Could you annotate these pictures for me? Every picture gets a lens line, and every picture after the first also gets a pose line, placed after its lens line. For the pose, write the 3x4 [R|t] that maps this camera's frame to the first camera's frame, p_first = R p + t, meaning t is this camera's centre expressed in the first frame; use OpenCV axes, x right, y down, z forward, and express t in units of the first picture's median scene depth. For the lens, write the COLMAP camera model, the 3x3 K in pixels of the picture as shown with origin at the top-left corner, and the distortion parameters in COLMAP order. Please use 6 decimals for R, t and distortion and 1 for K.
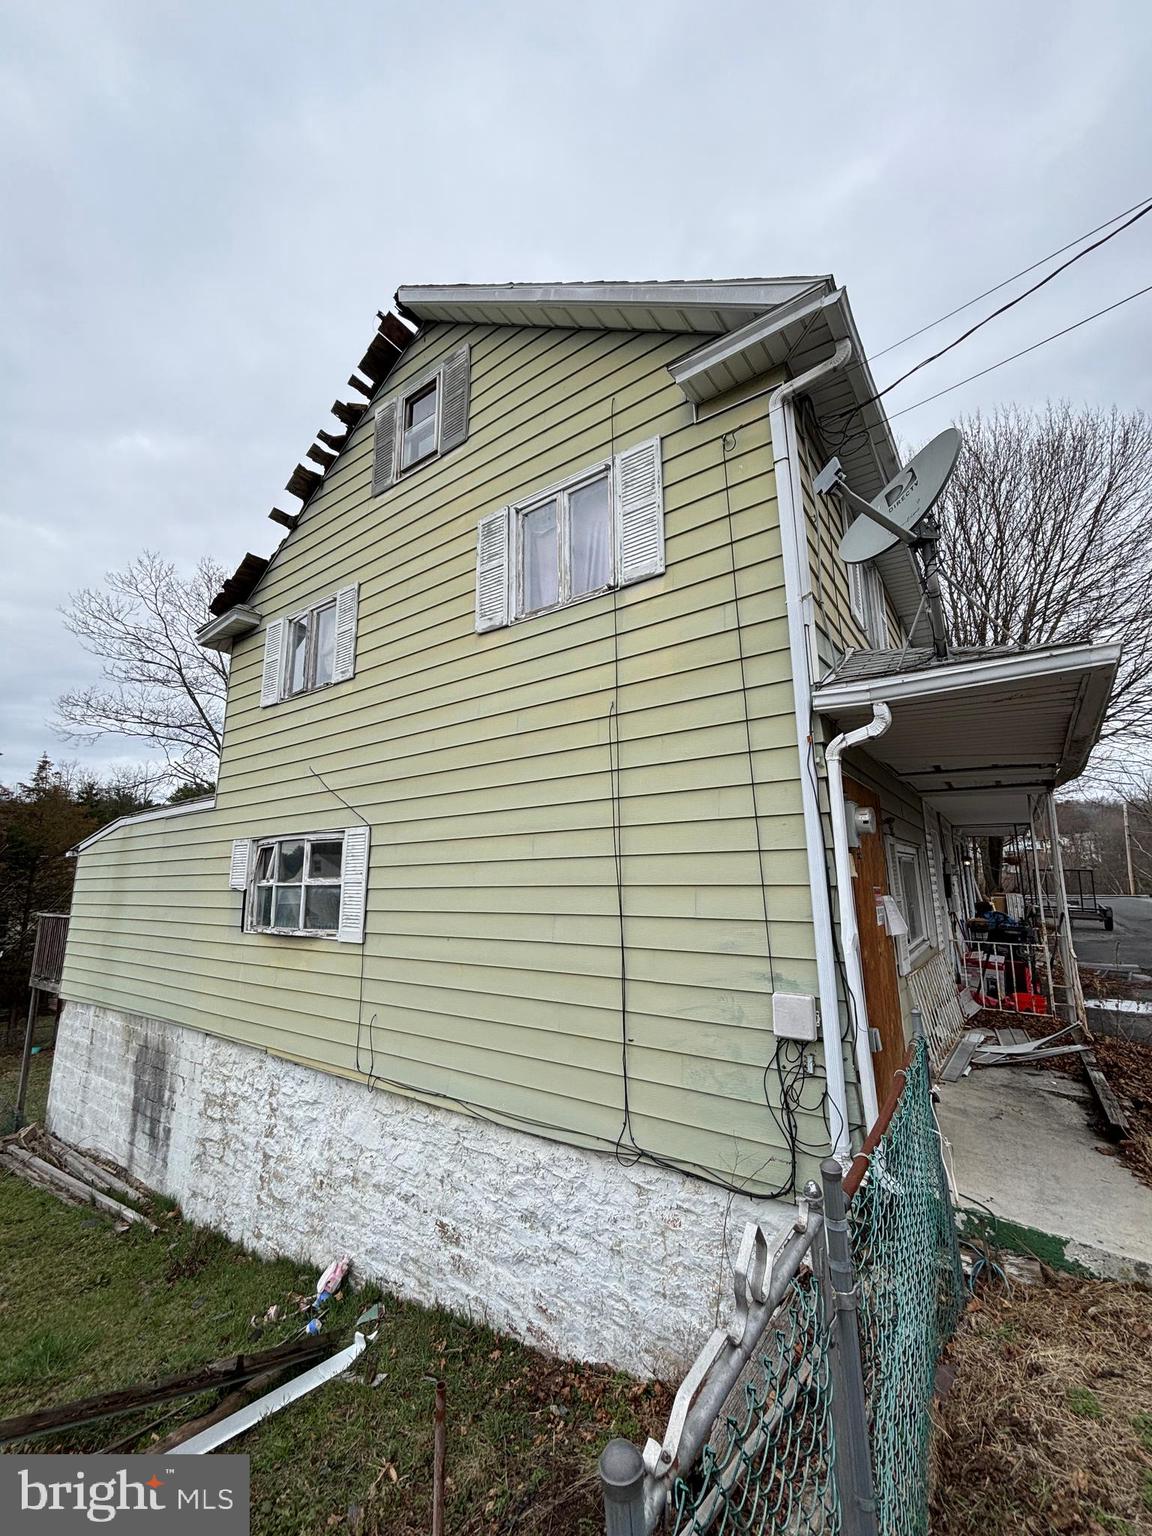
lens RADIAL K [[612.5, 0, 576.0], [0, 612.5, 766.9], [0, 0, 1]] dist [0.002869, -0.001169]
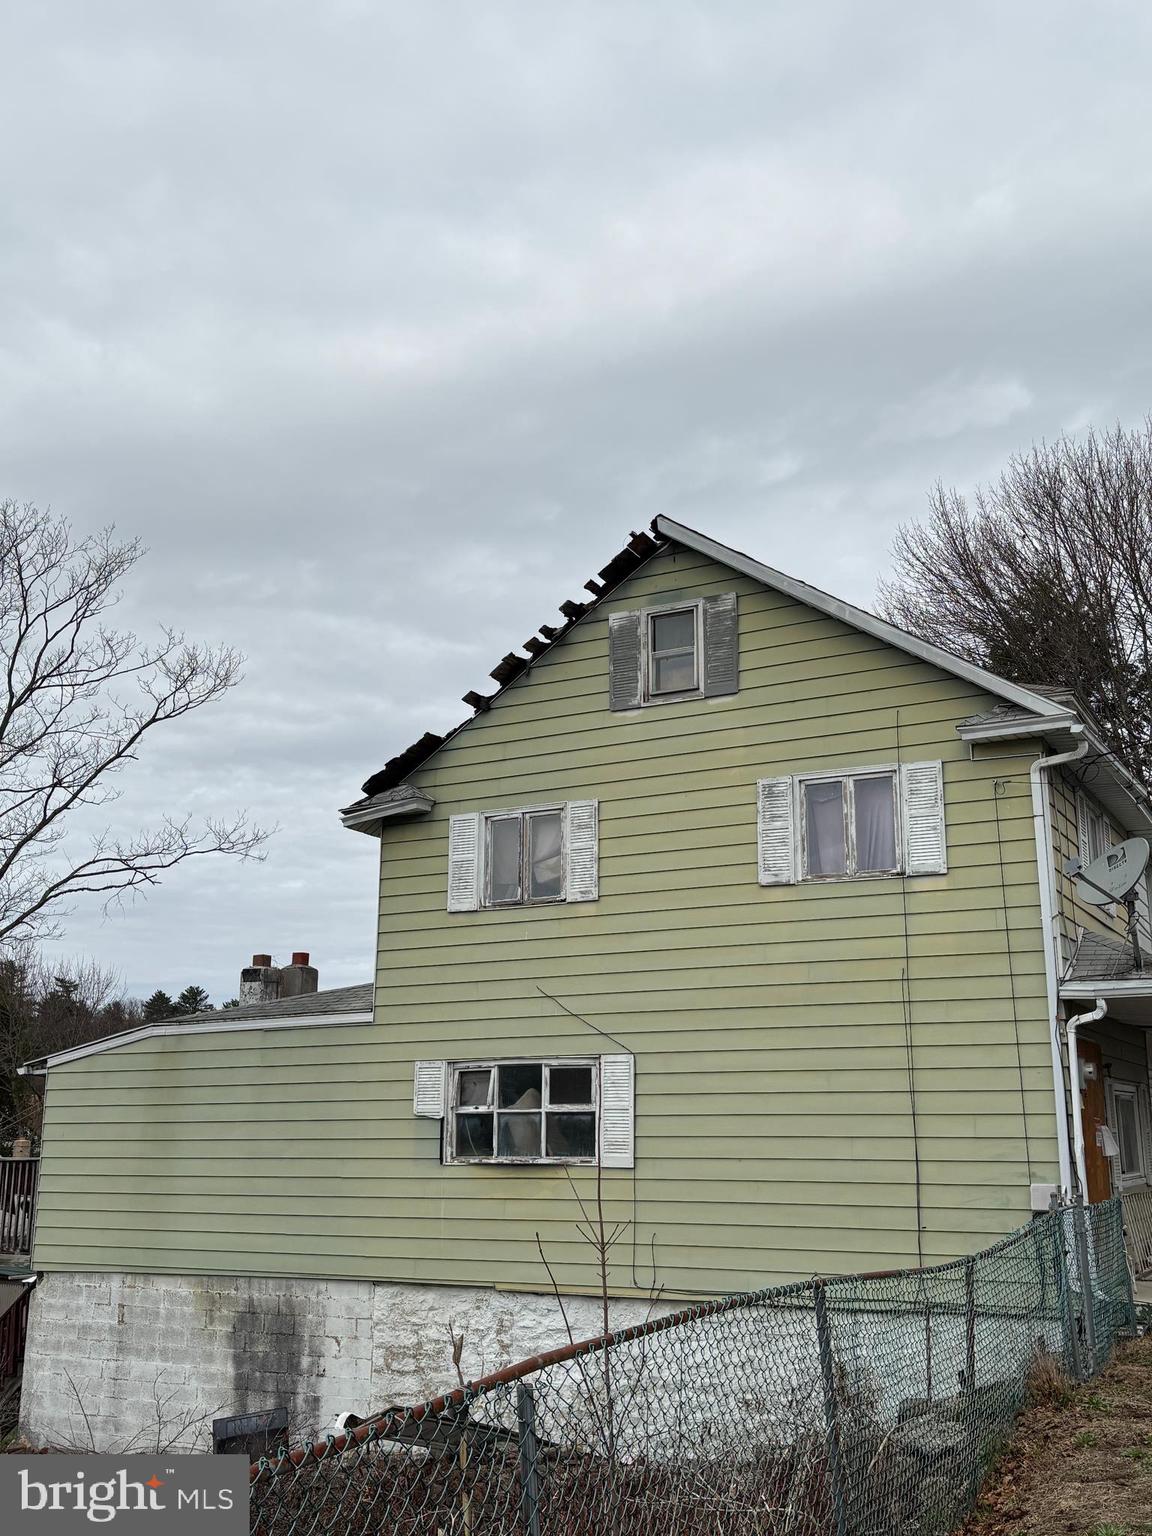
lens RADIAL K [[1564.5, 0, 579.3], [0, 1564.5, 761.4], [0, 0, 1]] dist [0.050469, 0.000000]
pose [[0.990002, 0.044731, 0.133769, -0.822269], [-0.037868, 0.997854, -0.053417, -0.259630], [-0.135872, 0.047818, 0.989572, -1.676334]]
